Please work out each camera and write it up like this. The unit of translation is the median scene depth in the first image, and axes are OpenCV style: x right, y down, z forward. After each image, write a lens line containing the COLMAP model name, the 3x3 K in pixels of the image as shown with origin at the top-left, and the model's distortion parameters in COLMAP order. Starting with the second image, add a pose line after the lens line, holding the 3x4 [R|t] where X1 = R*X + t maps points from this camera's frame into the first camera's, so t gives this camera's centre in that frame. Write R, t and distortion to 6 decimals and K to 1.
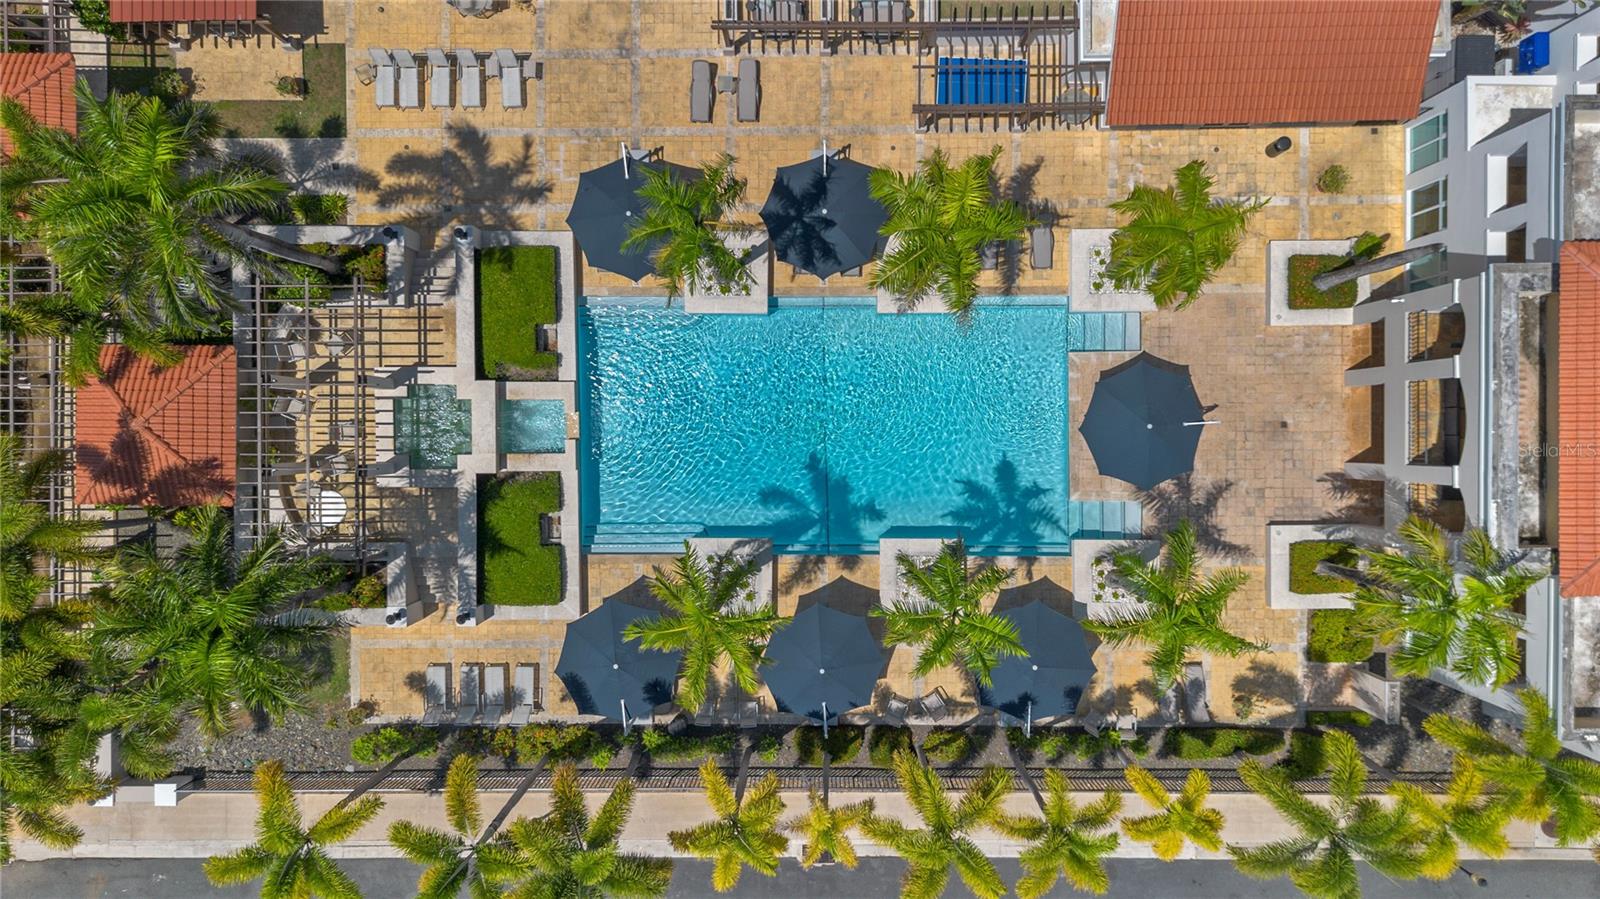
lens RADIAL K [[1144.7, 0, 797.5], [0, 1144.7, 444.2], [0, 0, 1]] dist [0.072713, -0.079442]
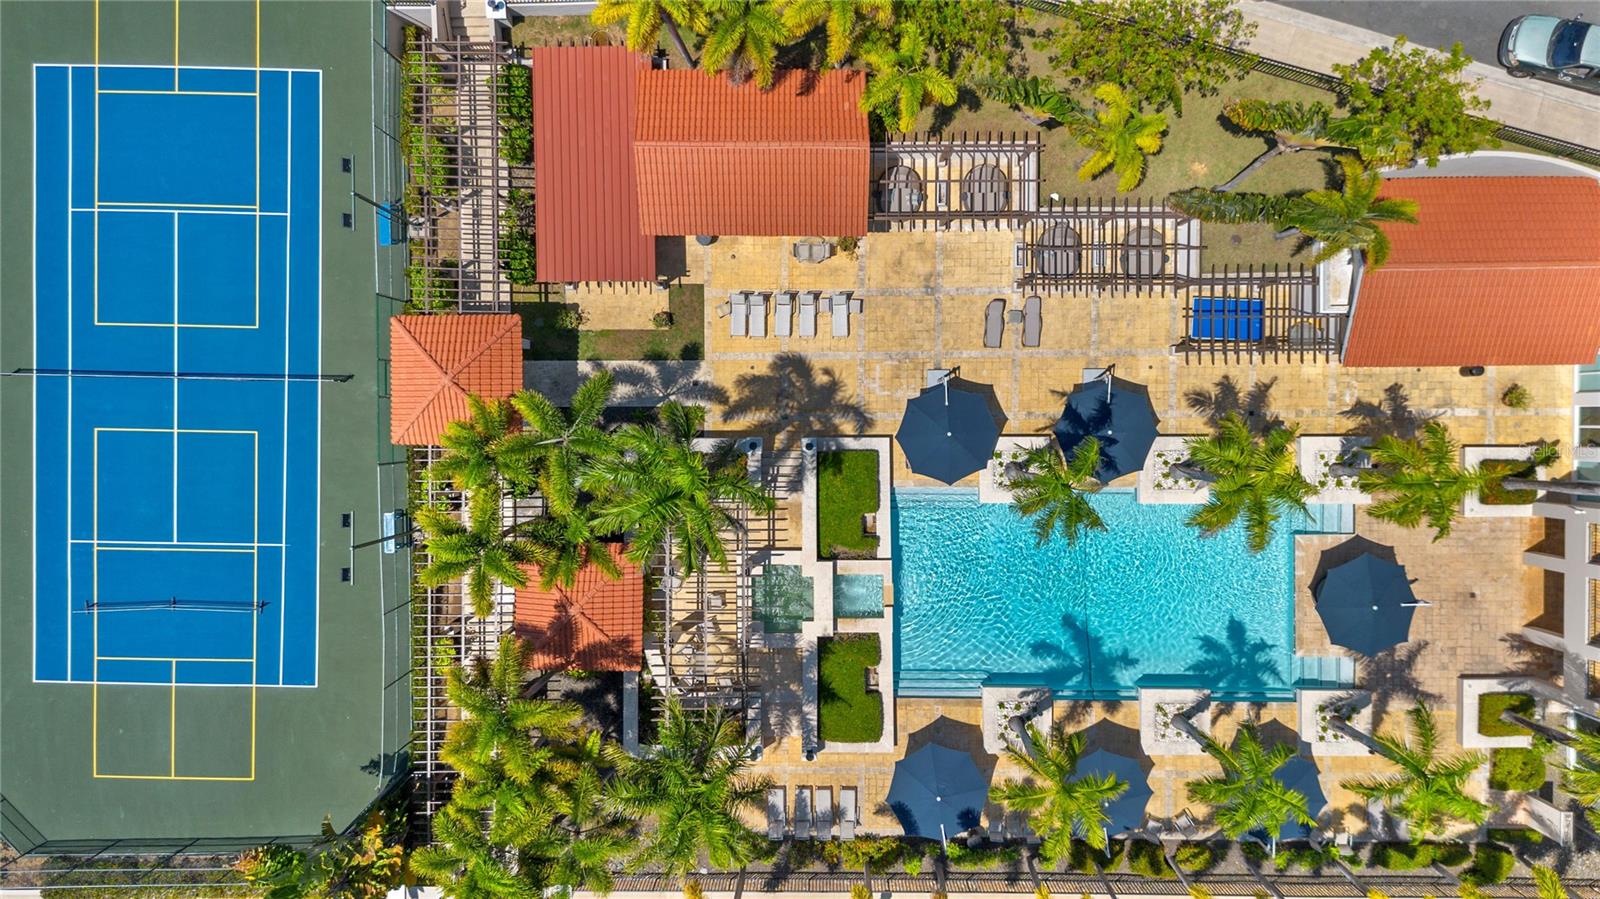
lens RADIAL K [[1144.7, 0, 796.8], [0, 1144.7, 447.2], [0, 0, 1]] dist [0.072713, -0.079442]
pose [[0.999999, 0.000891, -0.001003, -0.293736], [-0.000876, 0.999889, 0.014843, -0.193100], [0.001016, -0.014842, 0.999889, -0.225314]]
